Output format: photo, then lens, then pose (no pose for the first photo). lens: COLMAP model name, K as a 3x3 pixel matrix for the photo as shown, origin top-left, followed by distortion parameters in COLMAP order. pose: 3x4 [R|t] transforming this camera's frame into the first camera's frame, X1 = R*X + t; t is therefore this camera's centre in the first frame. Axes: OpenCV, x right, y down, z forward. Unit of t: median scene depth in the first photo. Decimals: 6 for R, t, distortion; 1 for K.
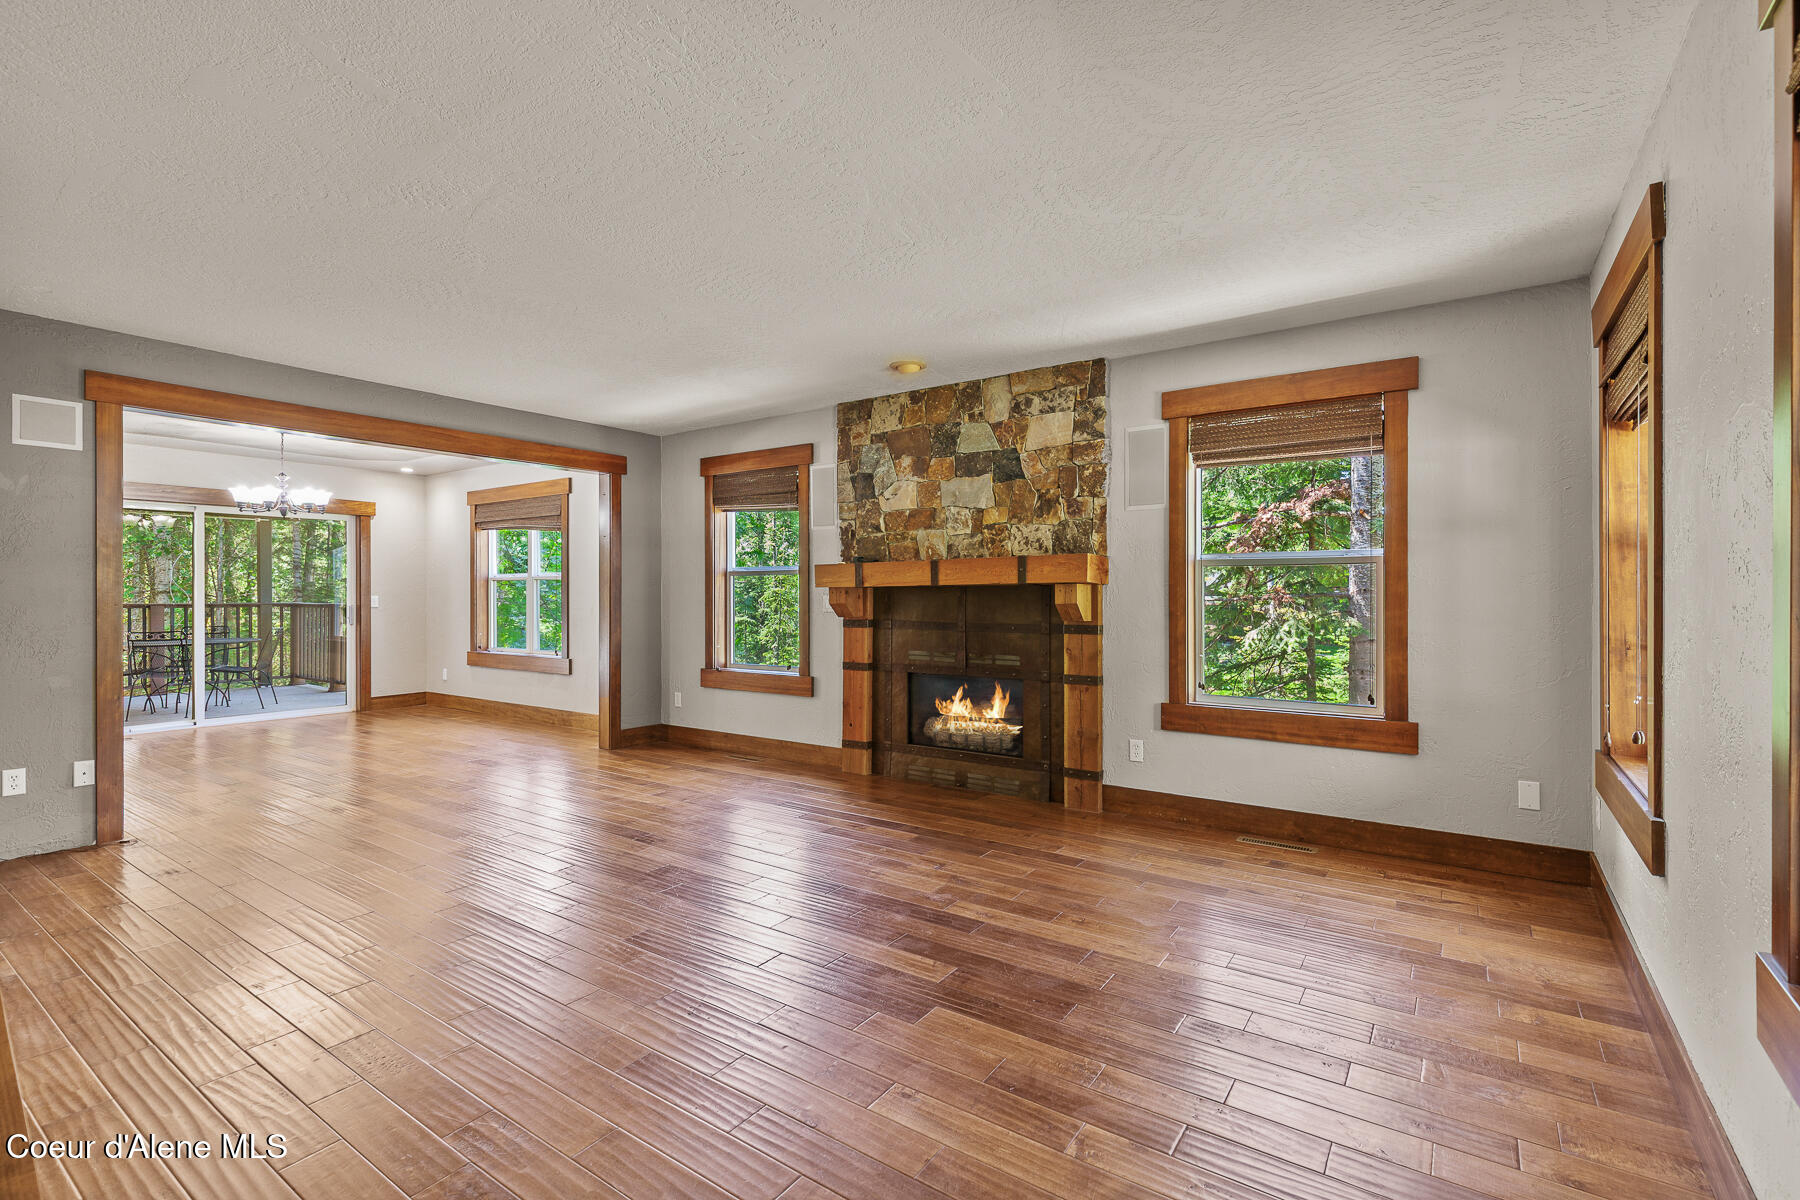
lens RADIAL K [[808.6, 0, 890.5], [0, 808.6, 593.4], [0, 0, 1]] dist [0.005854, -0.001493]
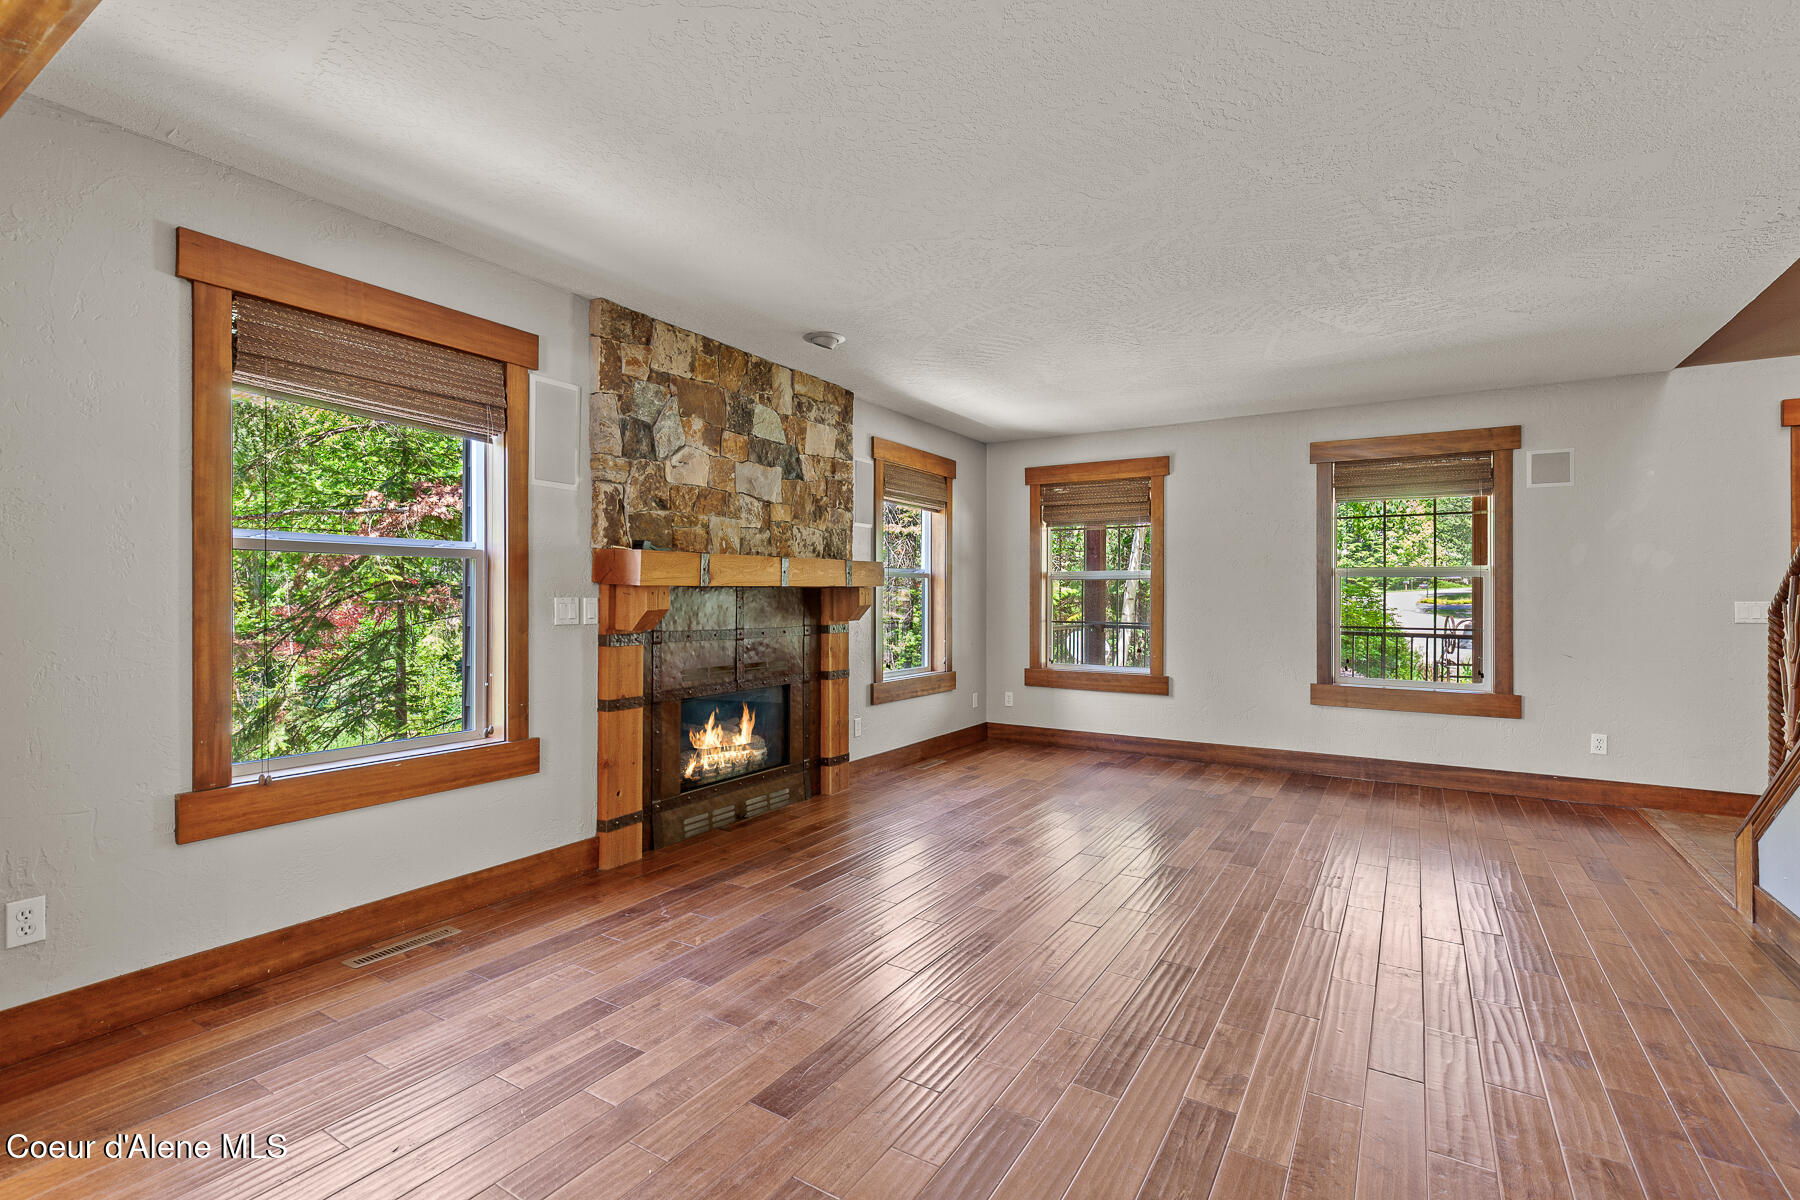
lens RADIAL K [[808.6, 0, 912.3], [0, 808.6, 597.5], [0, 0, 1]] dist [0.005854, -0.001493]
pose [[-0.055566, 0.005045, 0.998442, -0.797609], [0.001909, 0.999986, -0.004946, 0.006773], [-0.998453, 0.001632, -0.055575, 0.879764]]
